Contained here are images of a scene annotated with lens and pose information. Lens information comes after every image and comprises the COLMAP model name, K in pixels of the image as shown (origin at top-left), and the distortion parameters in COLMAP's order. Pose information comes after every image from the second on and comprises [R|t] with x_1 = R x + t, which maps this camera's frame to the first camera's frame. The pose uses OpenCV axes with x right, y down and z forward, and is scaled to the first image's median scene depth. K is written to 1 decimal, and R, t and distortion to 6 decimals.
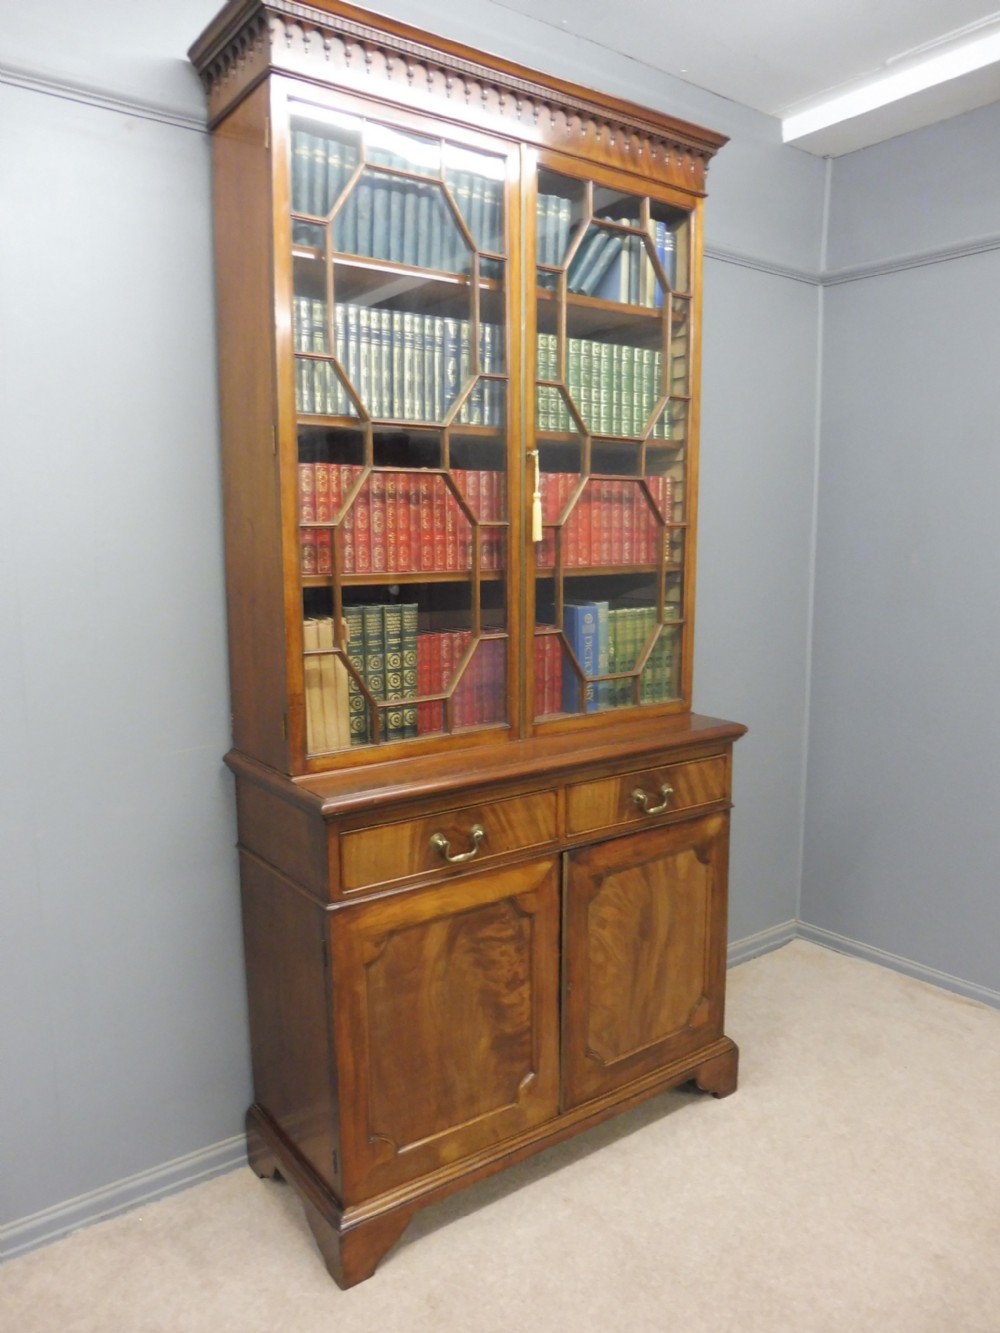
lens RADIAL K [[965.9, 0, 499.1], [0, 965.9, 674.7], [0, 0, 1]] dist [-0.041176, 0.000206]
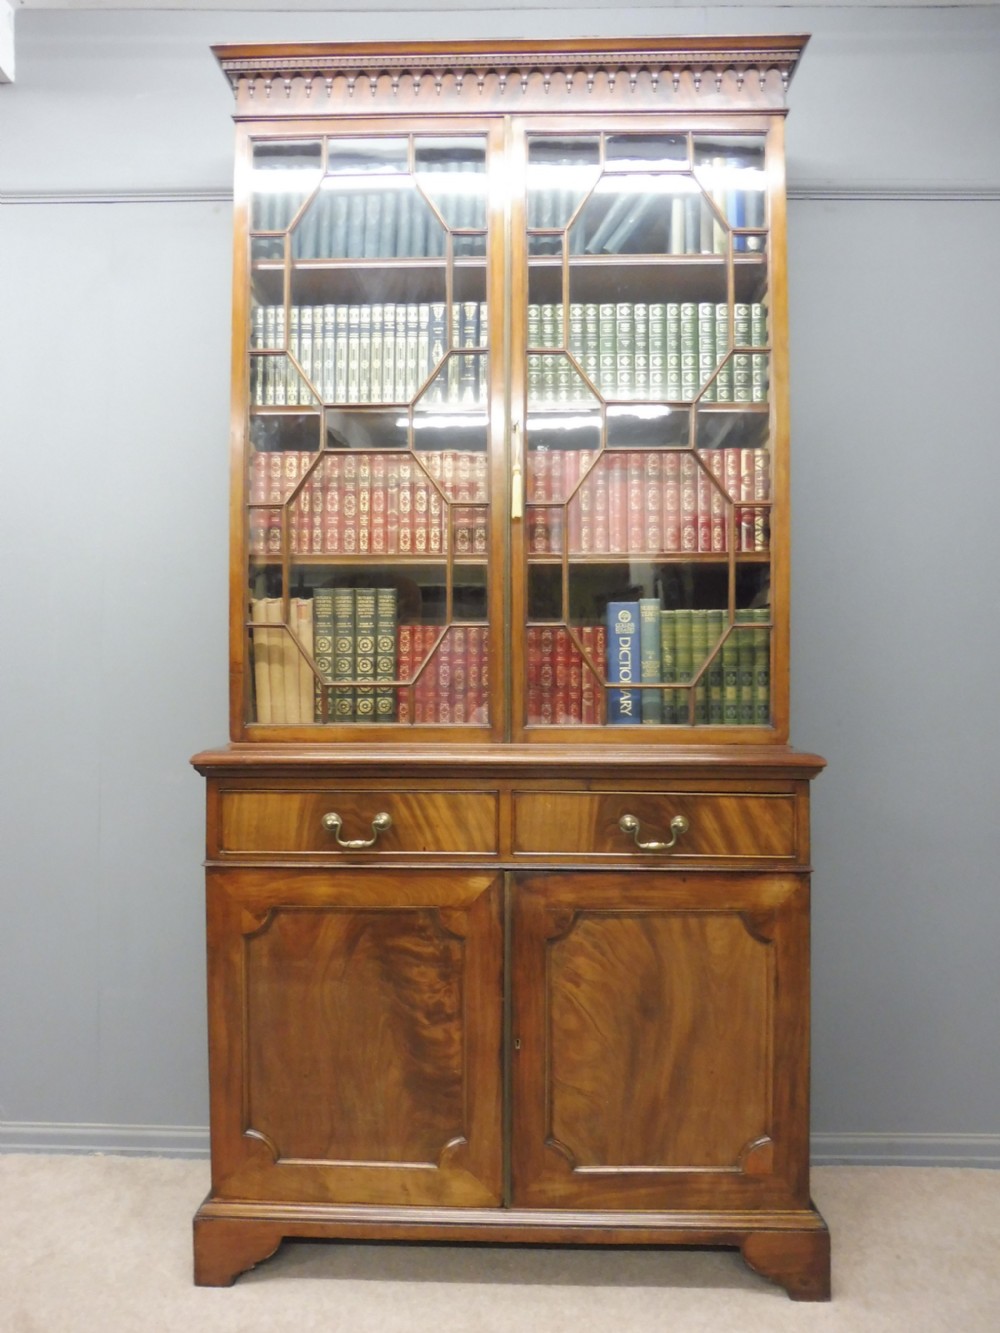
lens RADIAL K [[965.9, 0, 500.3], [0, 965.9, 669.4], [0, 0, 1]] dist [-0.041176, 0.000206]
pose [[0.789229, -0.000675, -0.614098, 0.585084], [-0.096560, 0.987424, -0.125183, 0.116563], [0.606459, 0.158095, 0.779239, 0.313677]]
